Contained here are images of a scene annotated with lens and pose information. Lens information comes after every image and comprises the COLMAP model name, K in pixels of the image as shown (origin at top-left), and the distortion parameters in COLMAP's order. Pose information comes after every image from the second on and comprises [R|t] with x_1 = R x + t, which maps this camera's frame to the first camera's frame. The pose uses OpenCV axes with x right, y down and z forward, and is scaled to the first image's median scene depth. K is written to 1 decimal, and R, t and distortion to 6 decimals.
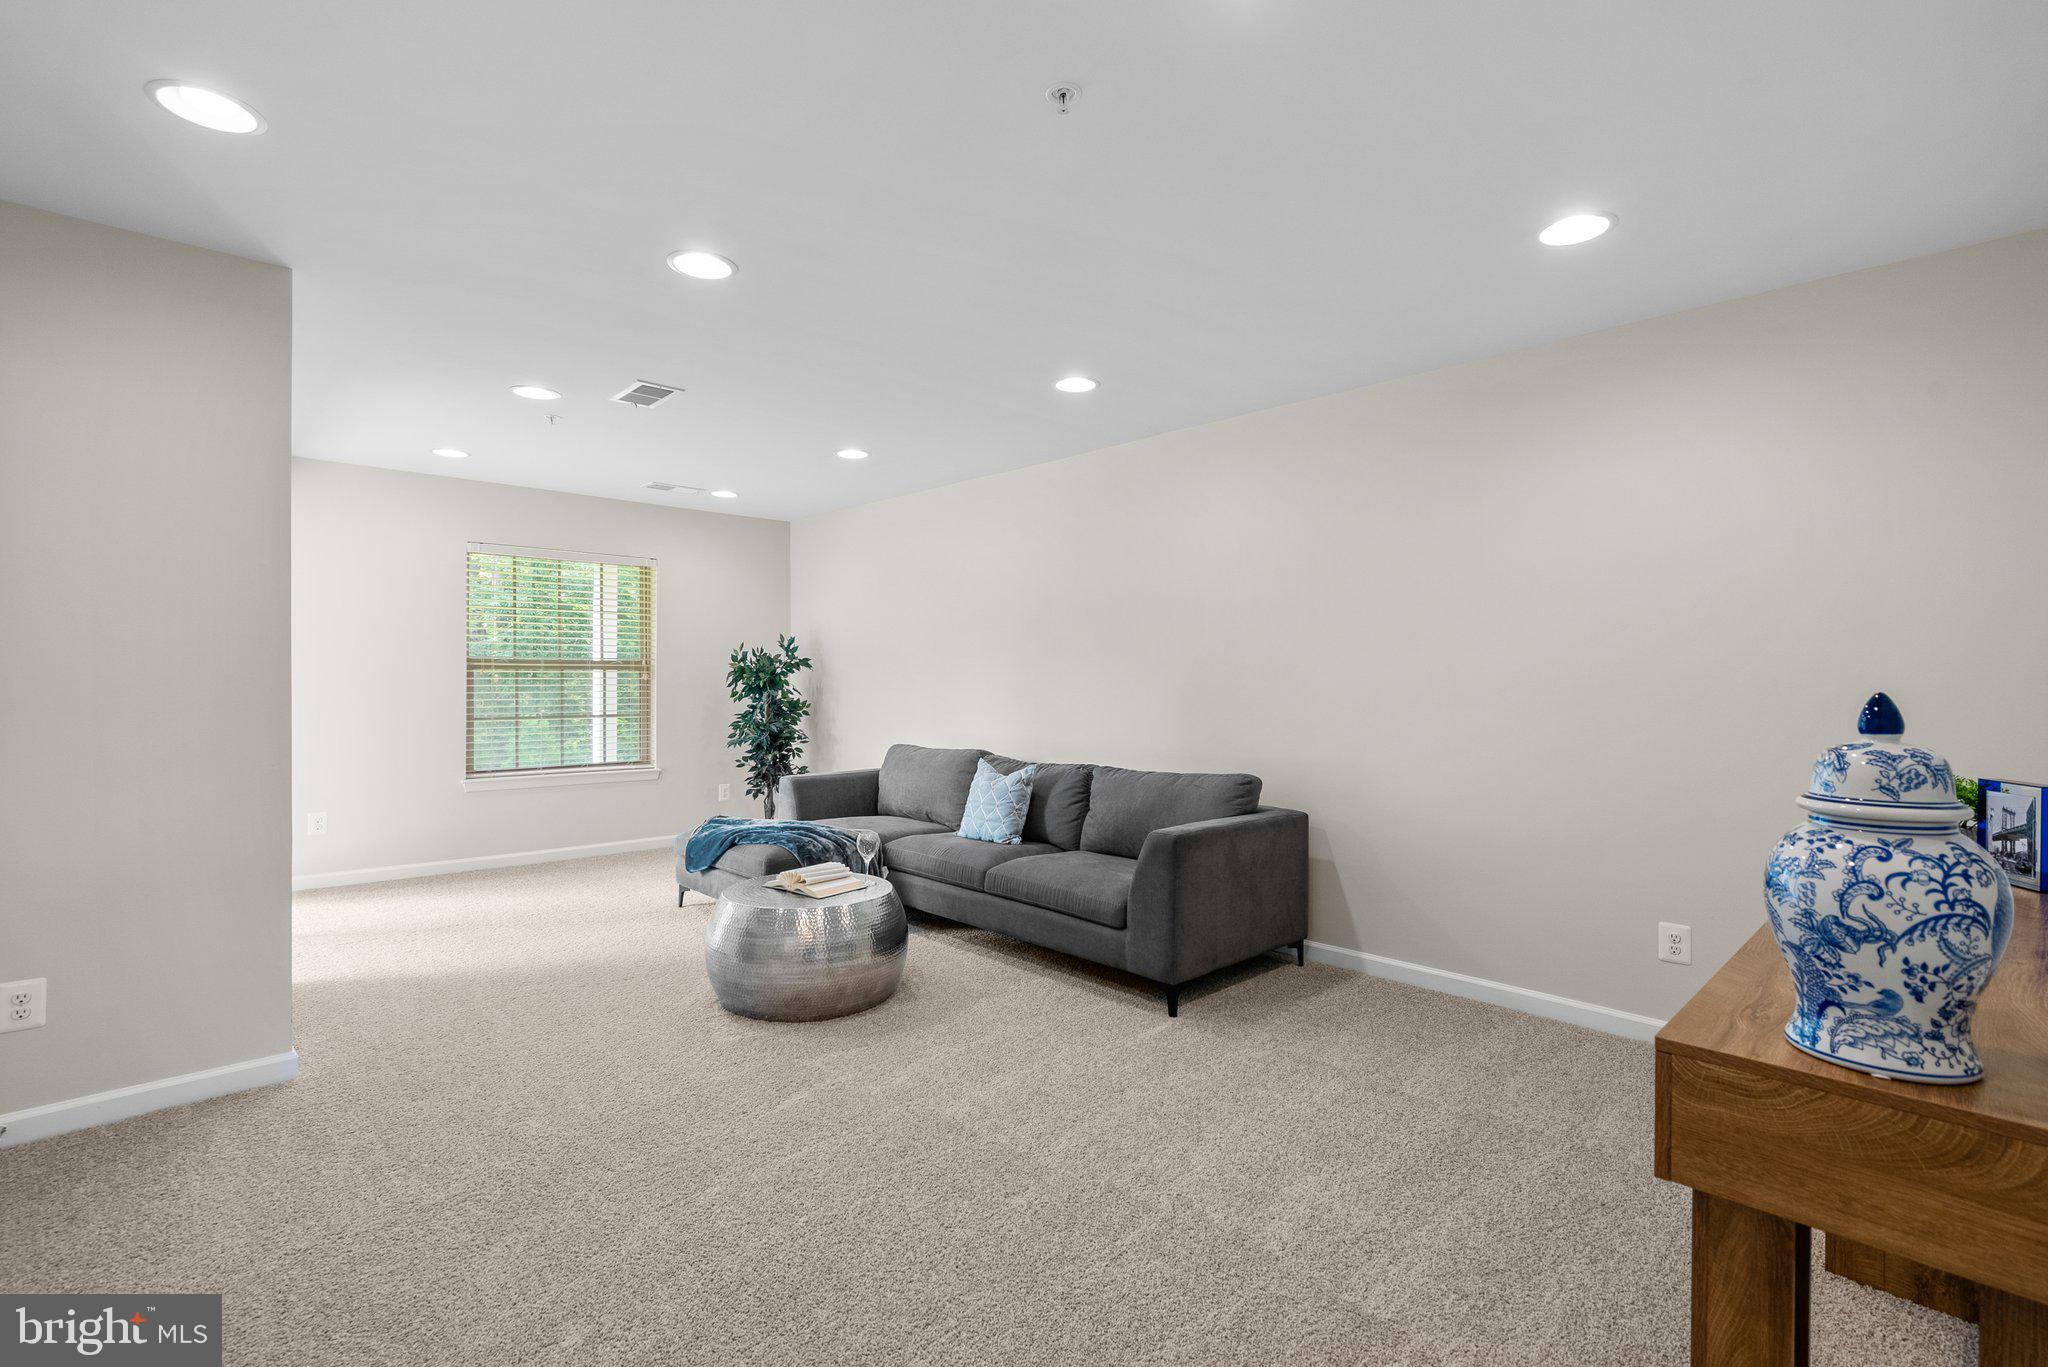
lens RADIAL K [[908.4, 0, 1036.1], [0, 908.4, 682.0], [0, 0, 1]] dist [0.000634, -0.000181]
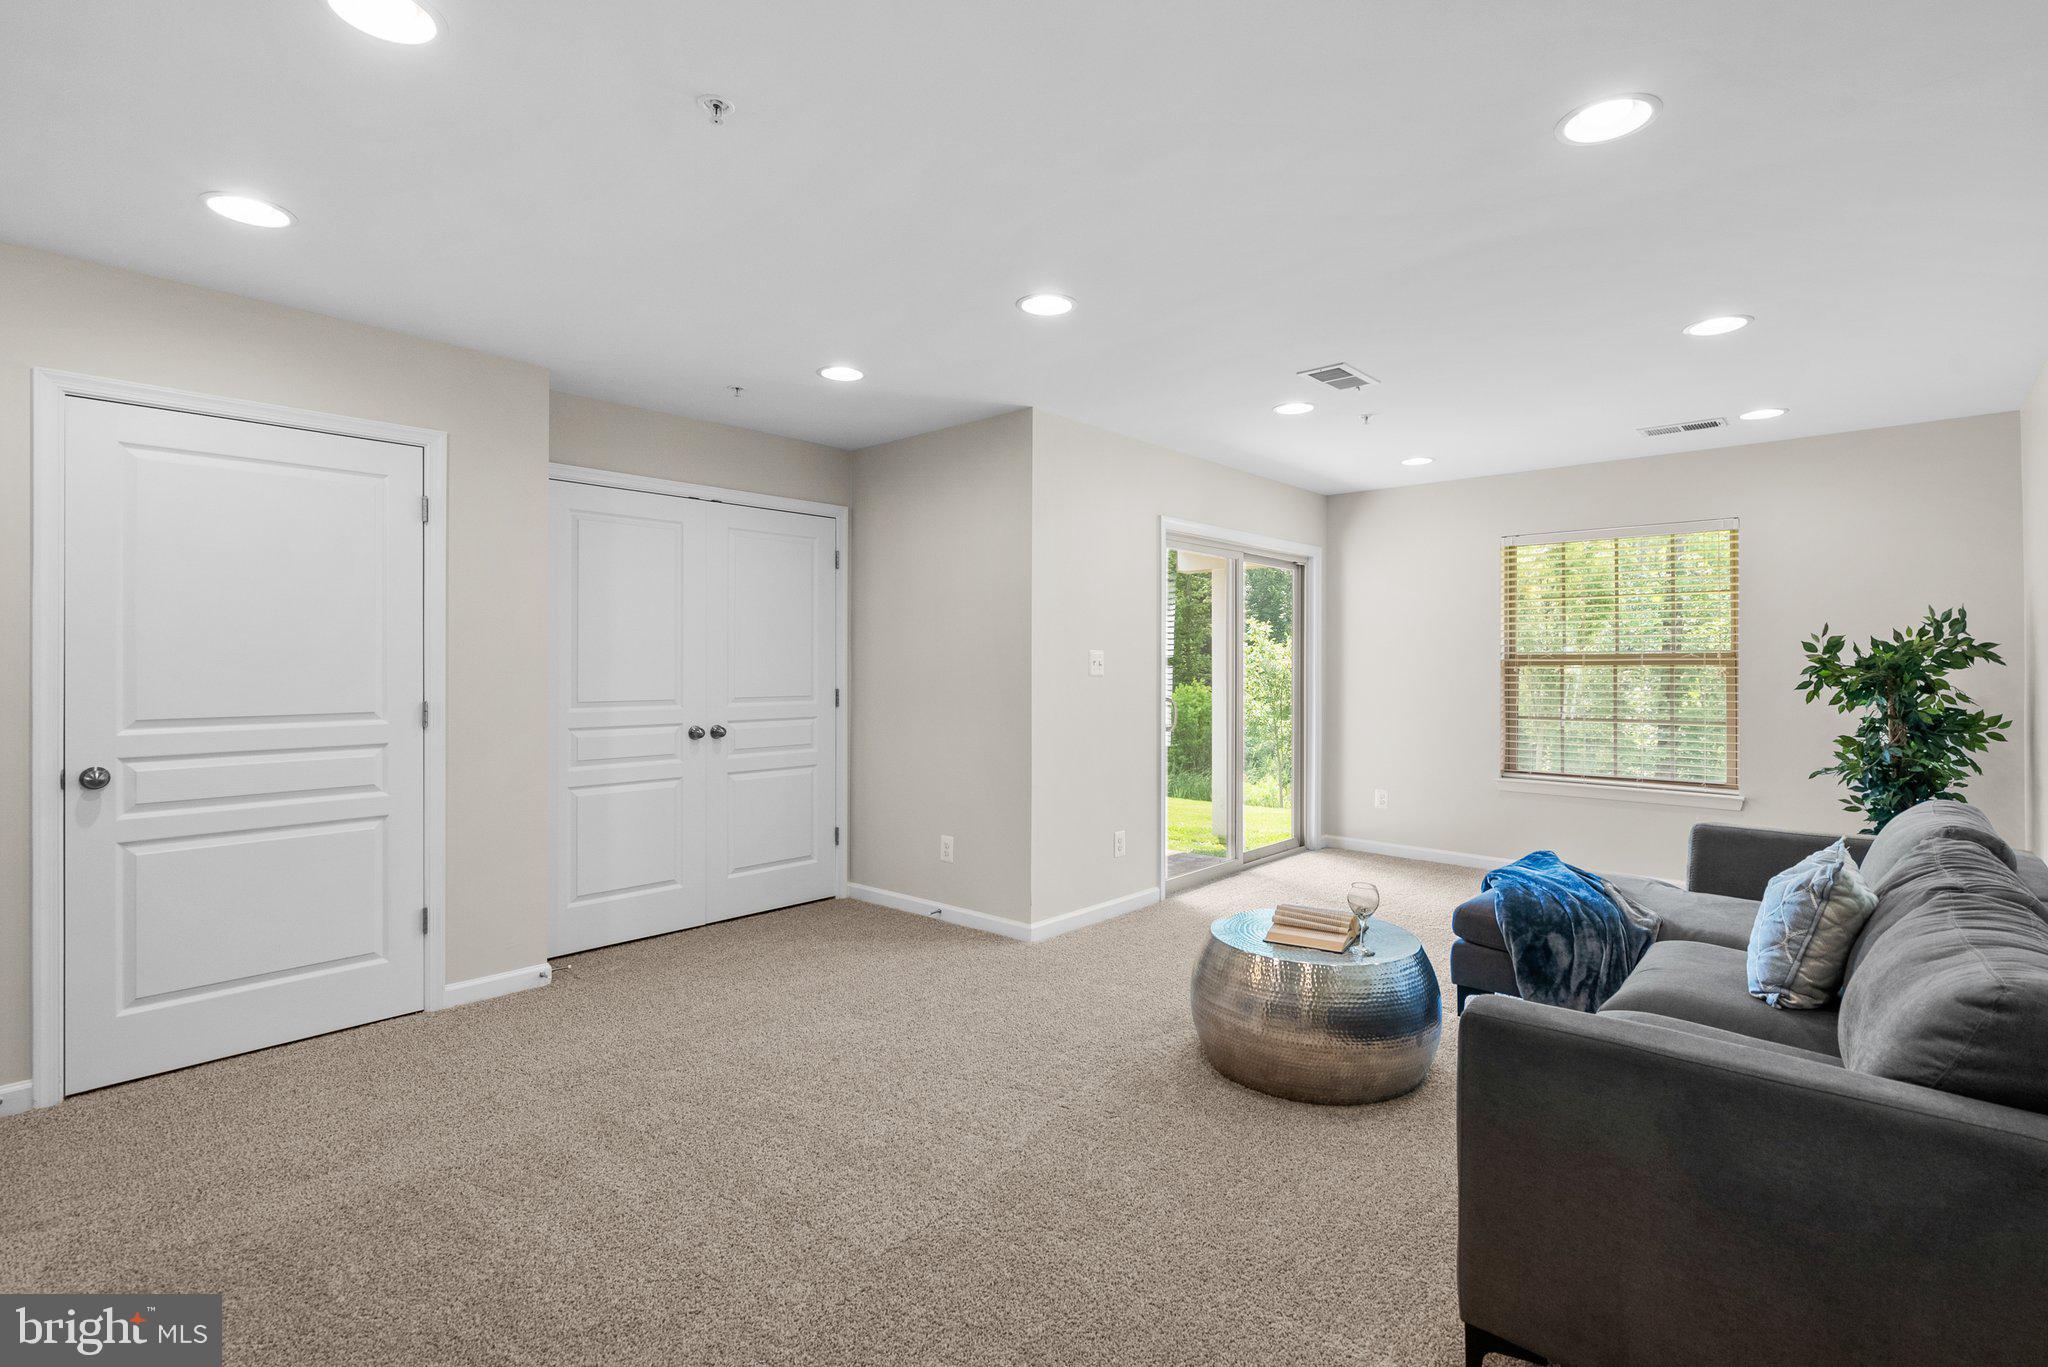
lens RADIAL K [[949.6, 0, 1033.4], [0, 949.6, 659.3], [0, 0, 1]] dist [-0.001055, 0.000842]
pose [[0.096507, -0.011500, -0.995266, 0.345648], [-0.005261, 0.999913, -0.012064, -0.006043], [0.995318, 0.006400, 0.096438, 0.390758]]
